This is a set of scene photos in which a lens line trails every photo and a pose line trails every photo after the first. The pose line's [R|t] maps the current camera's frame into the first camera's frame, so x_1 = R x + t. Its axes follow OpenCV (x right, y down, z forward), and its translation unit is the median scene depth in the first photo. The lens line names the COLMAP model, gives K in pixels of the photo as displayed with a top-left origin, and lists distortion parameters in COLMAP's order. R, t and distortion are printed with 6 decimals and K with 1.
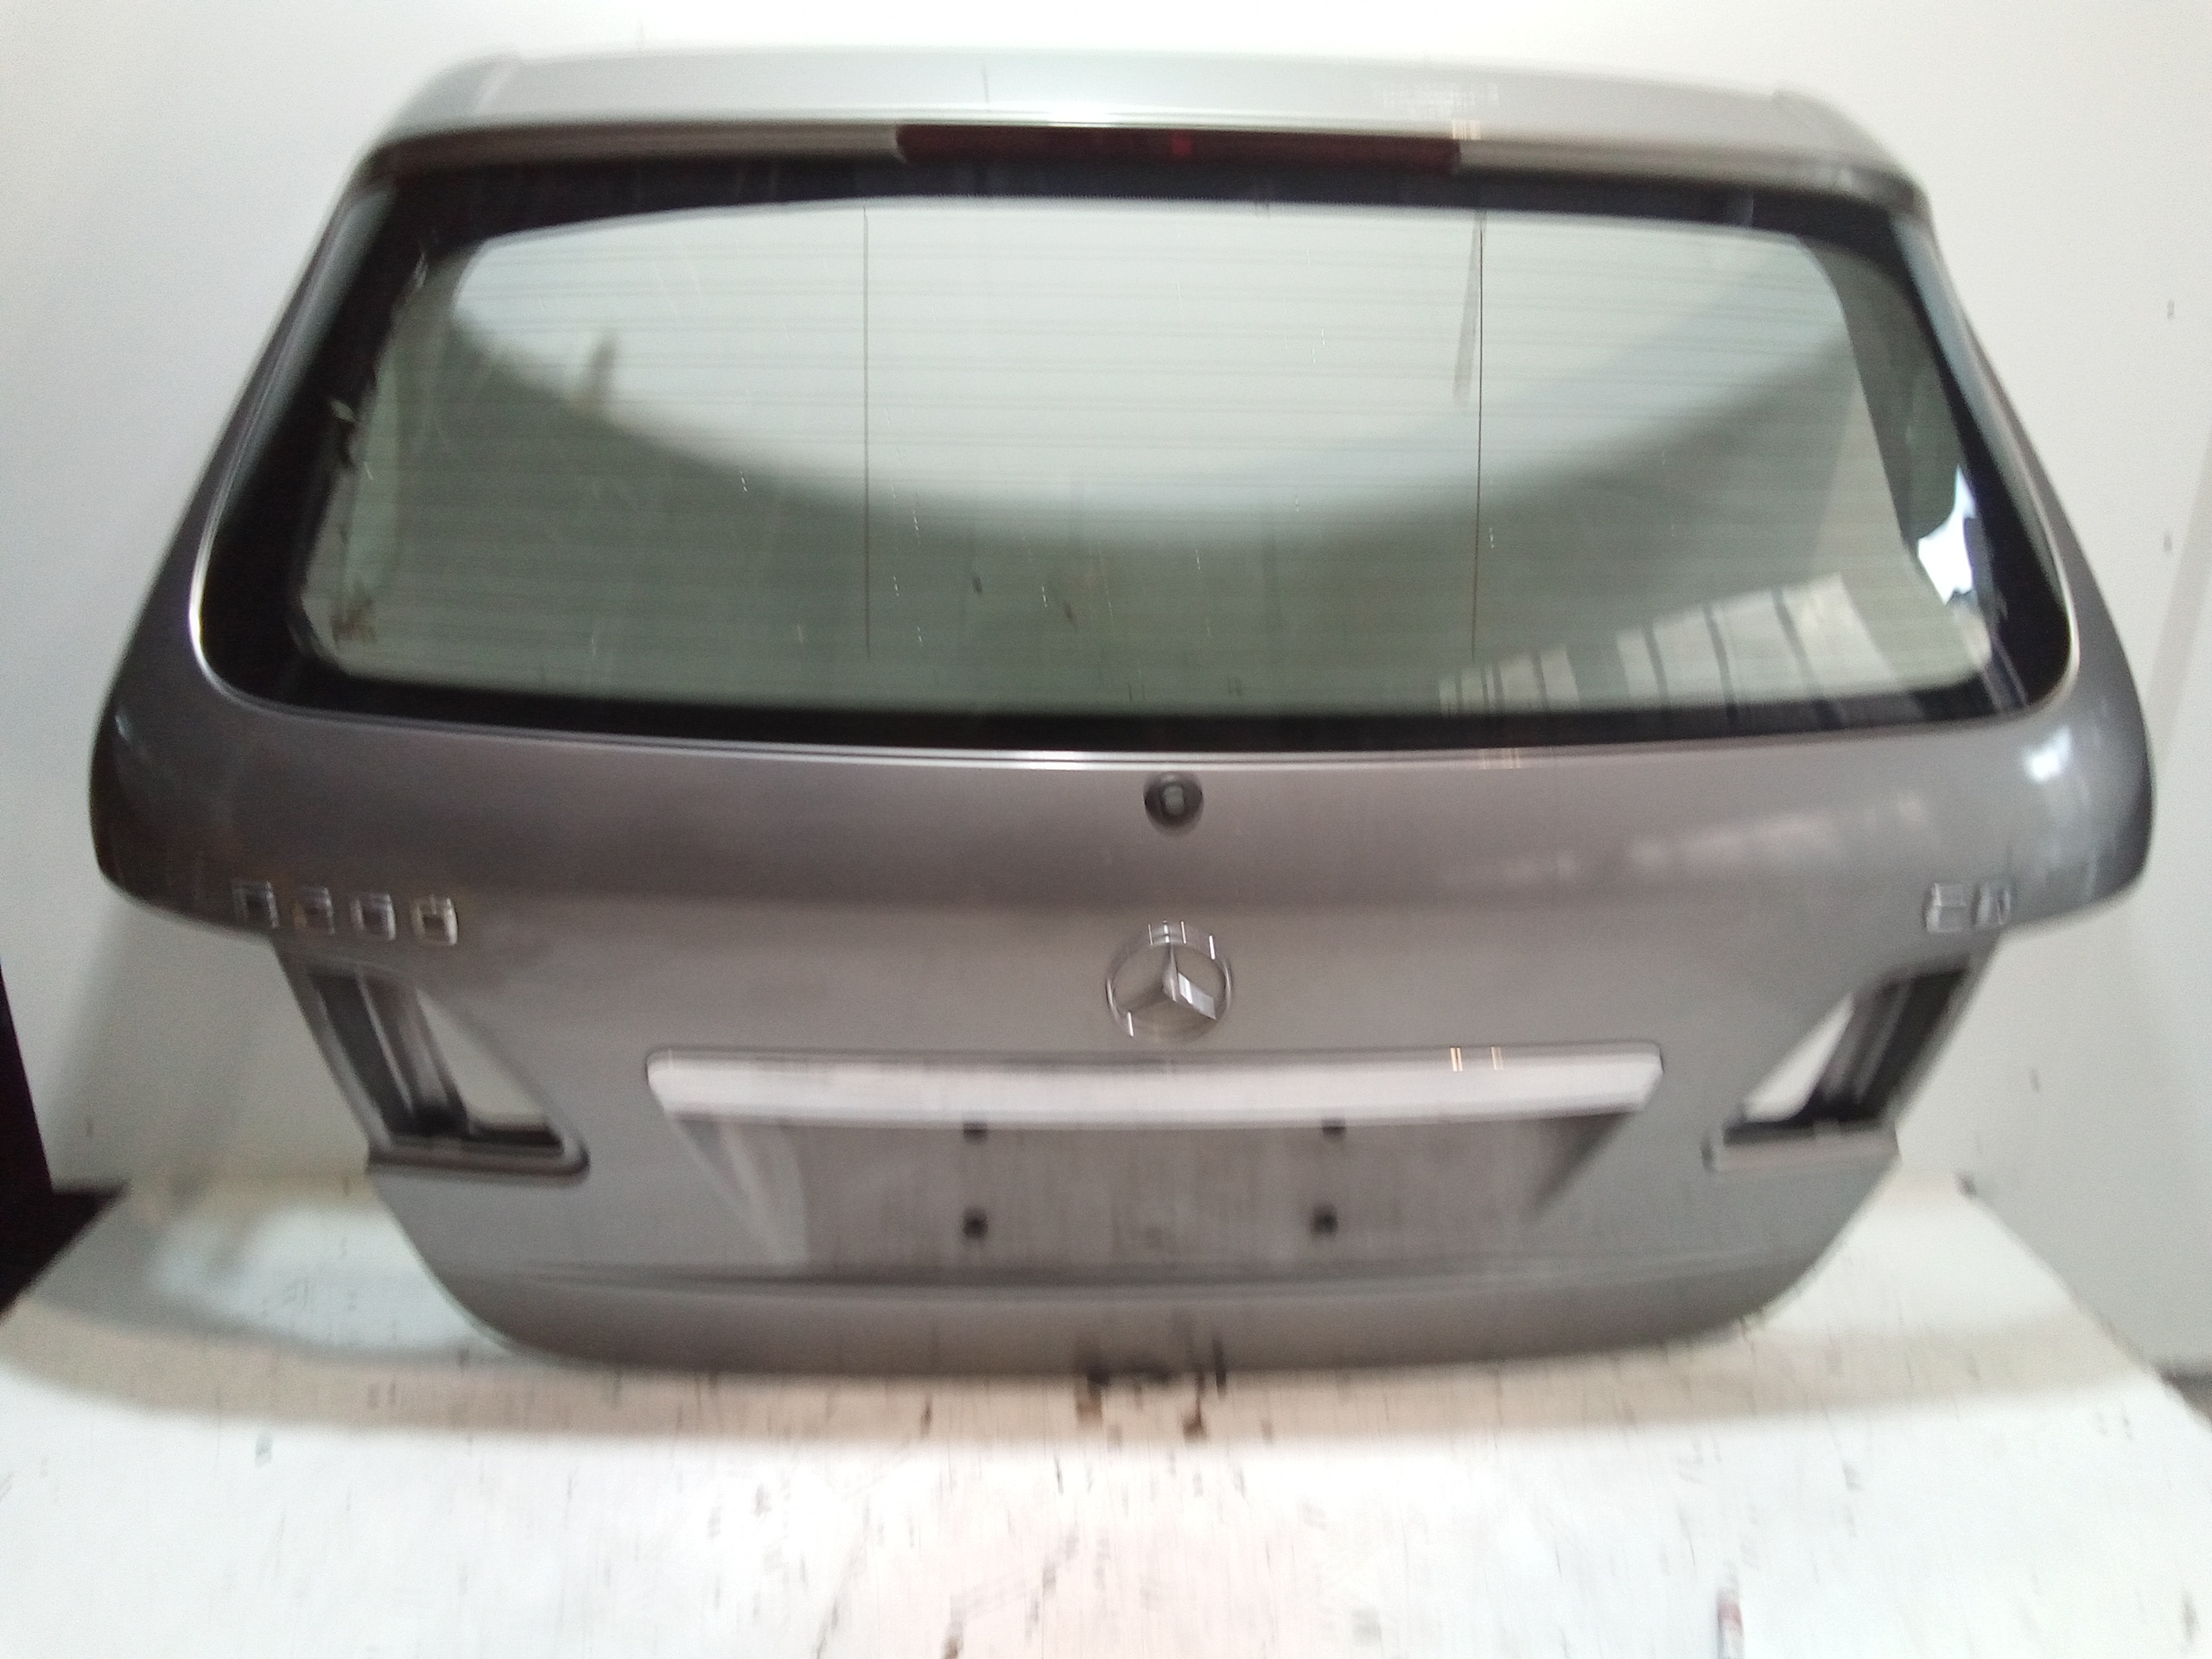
lens RADIAL K [[1648.9, 0, 1054.5], [0, 1648.9, 977.2], [0, 0, 1]] dist [0.046202, -0.062946]
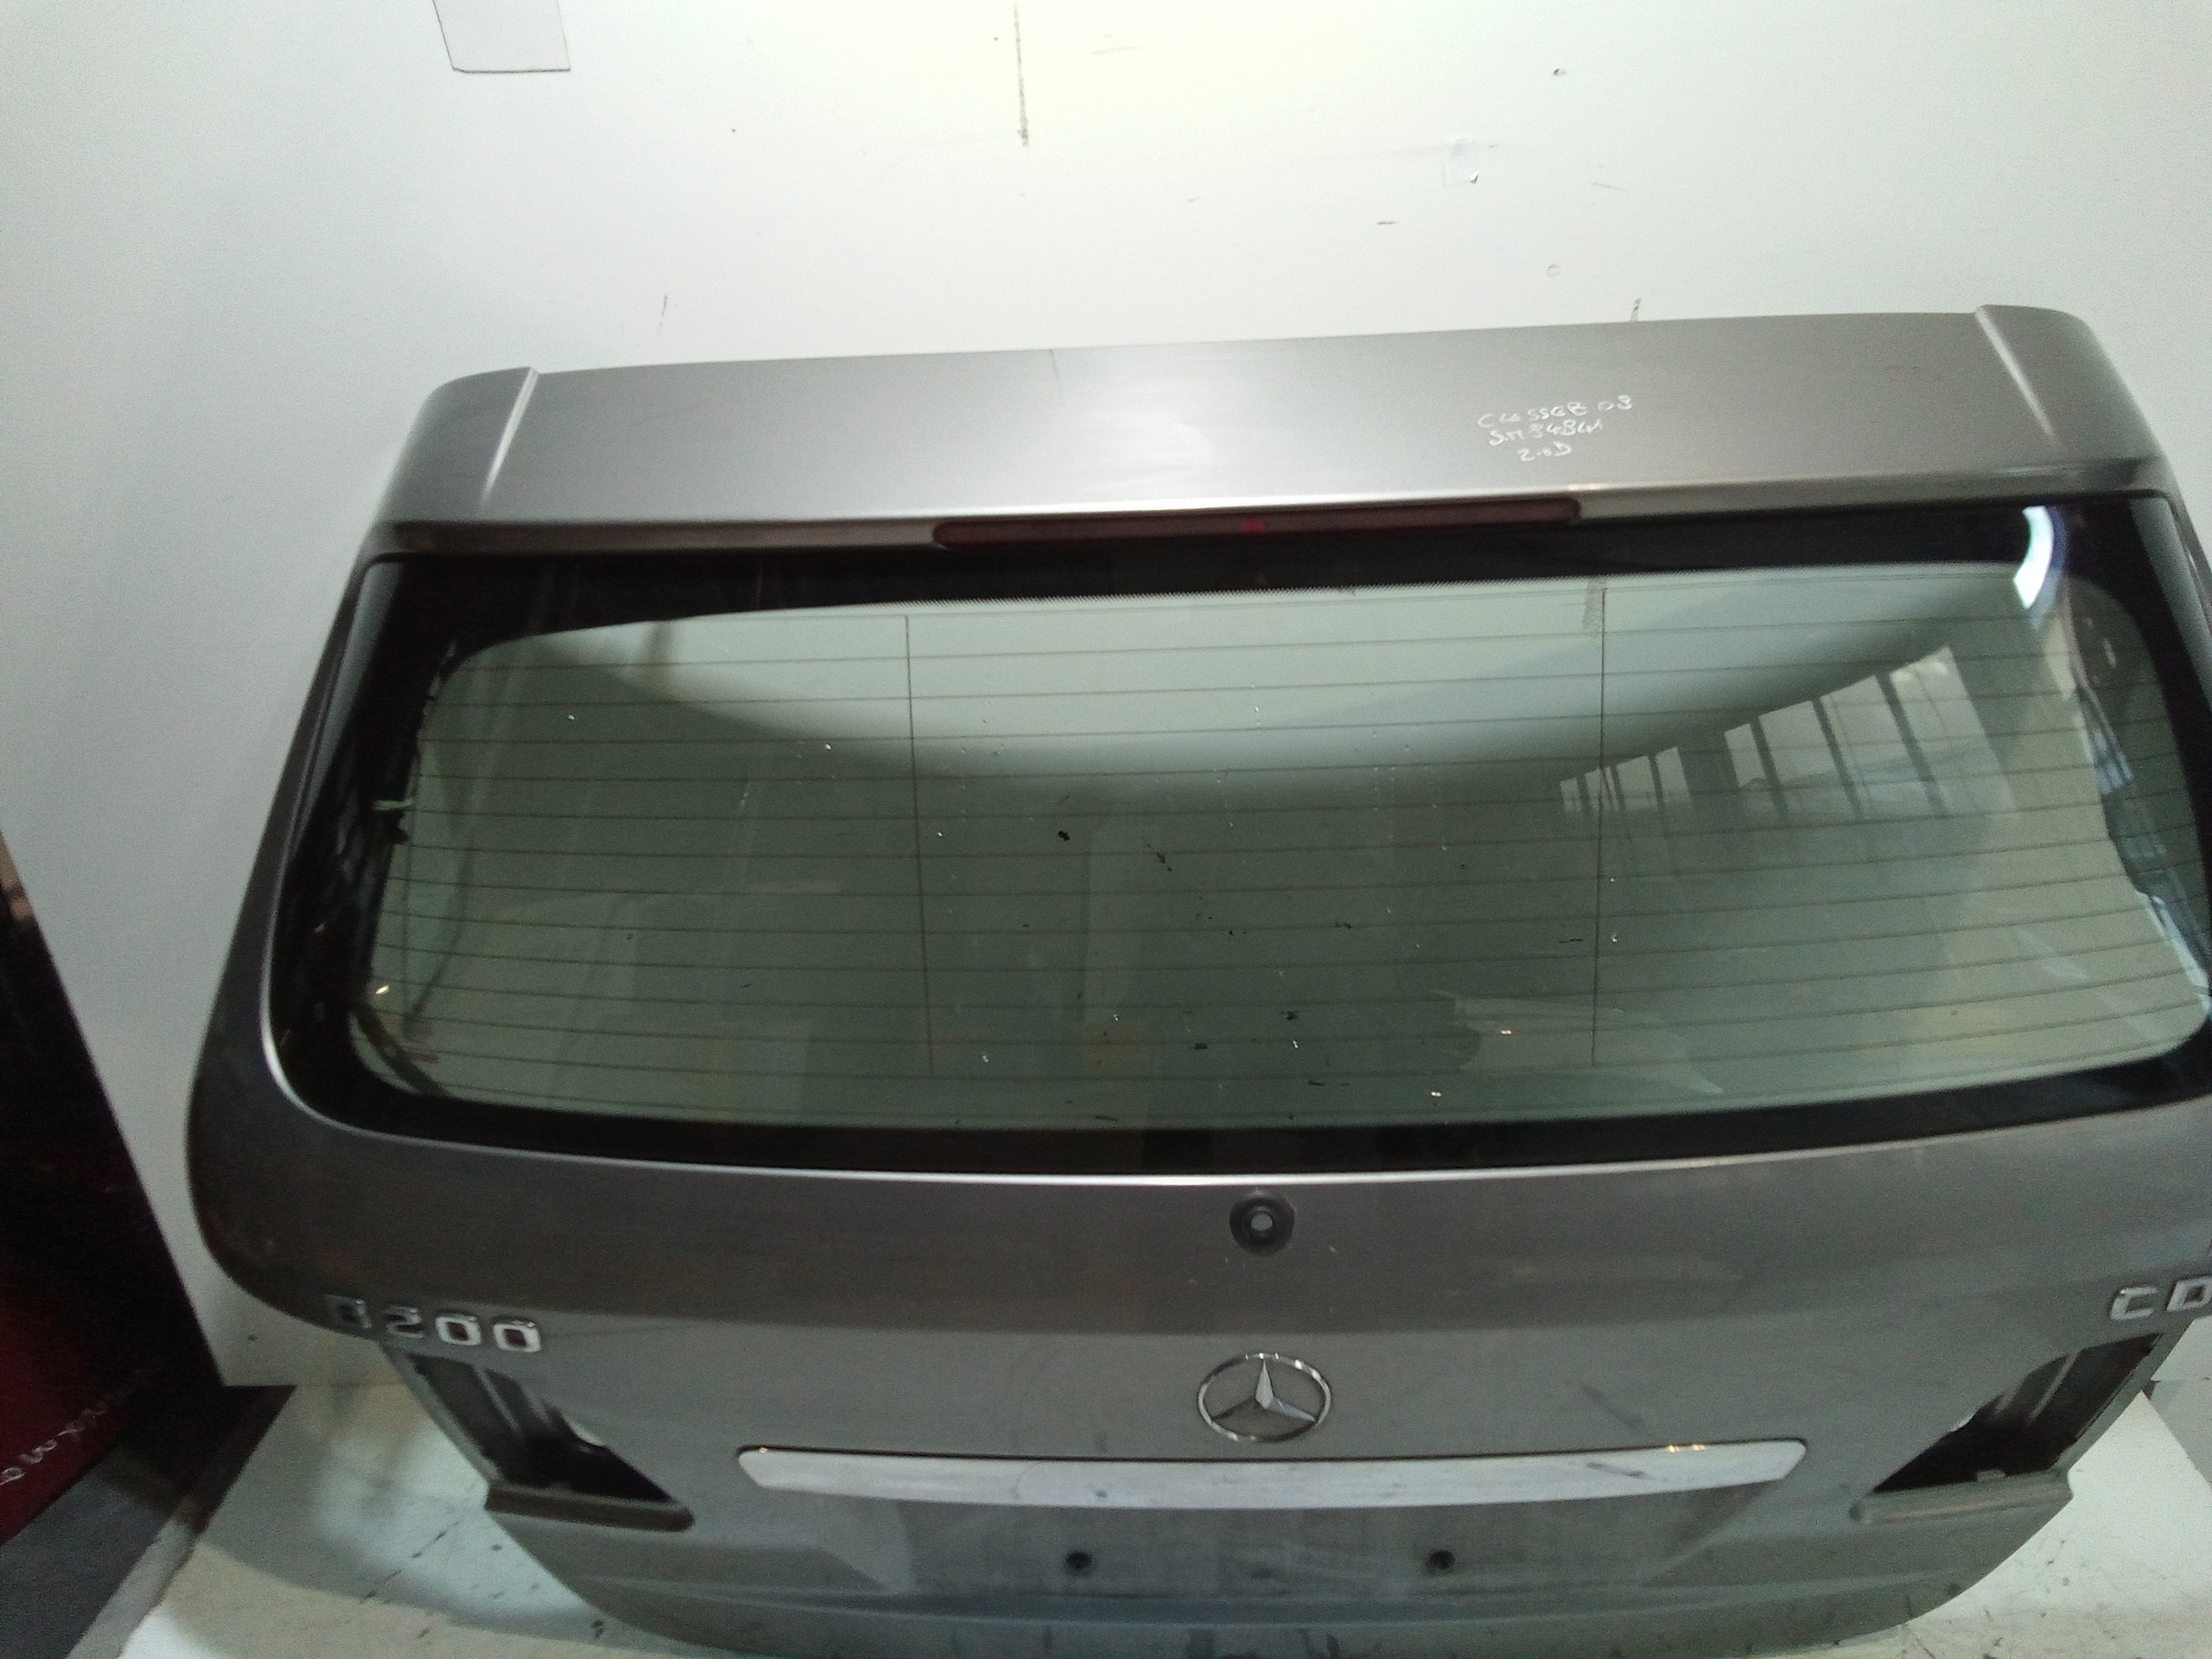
lens RADIAL K [[1629.3, 0, 1061.9], [0, 1629.3, 976.6], [0, 0, 1]] dist [0.037674, -0.054905]
pose [[0.993890, -0.022987, -0.107951, 0.058528], [0.038354, 0.989049, 0.142518, -0.354888], [0.103493, -0.145788, 0.983888, 0.093262]]
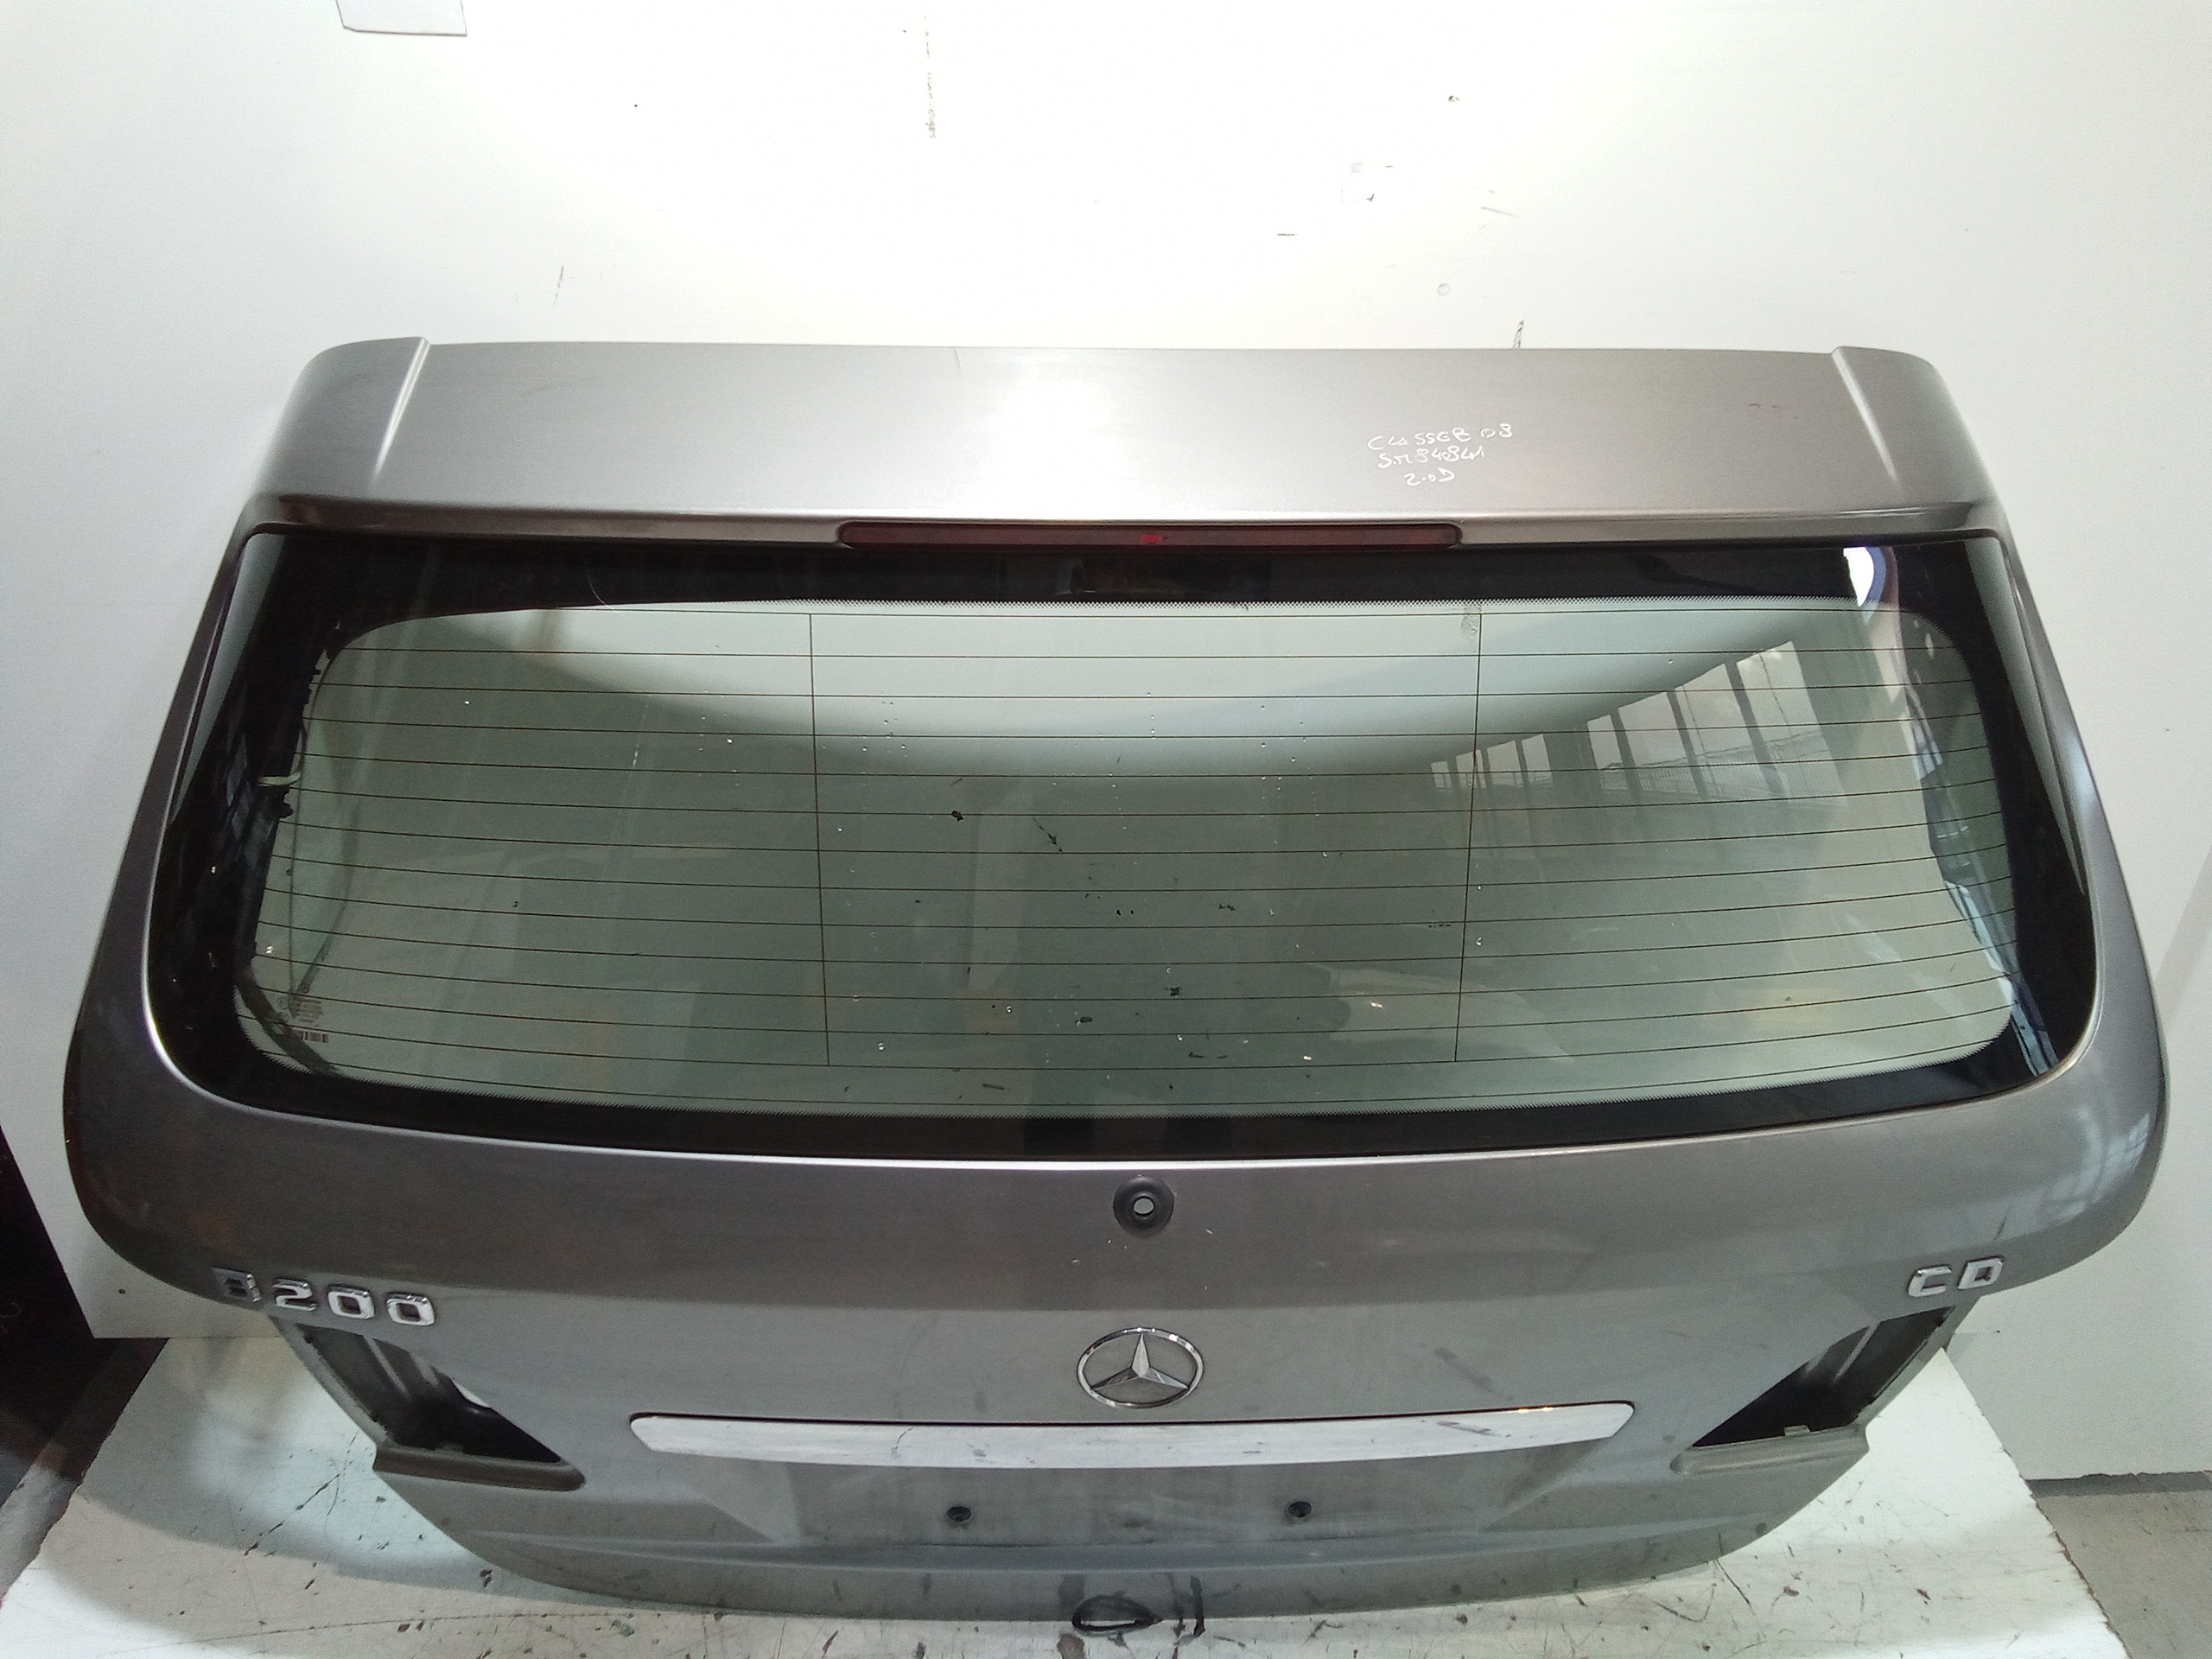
lens RADIAL K [[1629.3, 0, 1061.9], [0, 1629.3, 976.6], [0, 0, 1]] dist [0.037674, -0.054905]
pose [[0.999649, -0.001960, -0.026431, 0.046425], [0.007243, 0.979505, 0.201290, -0.408061], [0.025494, -0.201411, 0.979175, 0.070193]]
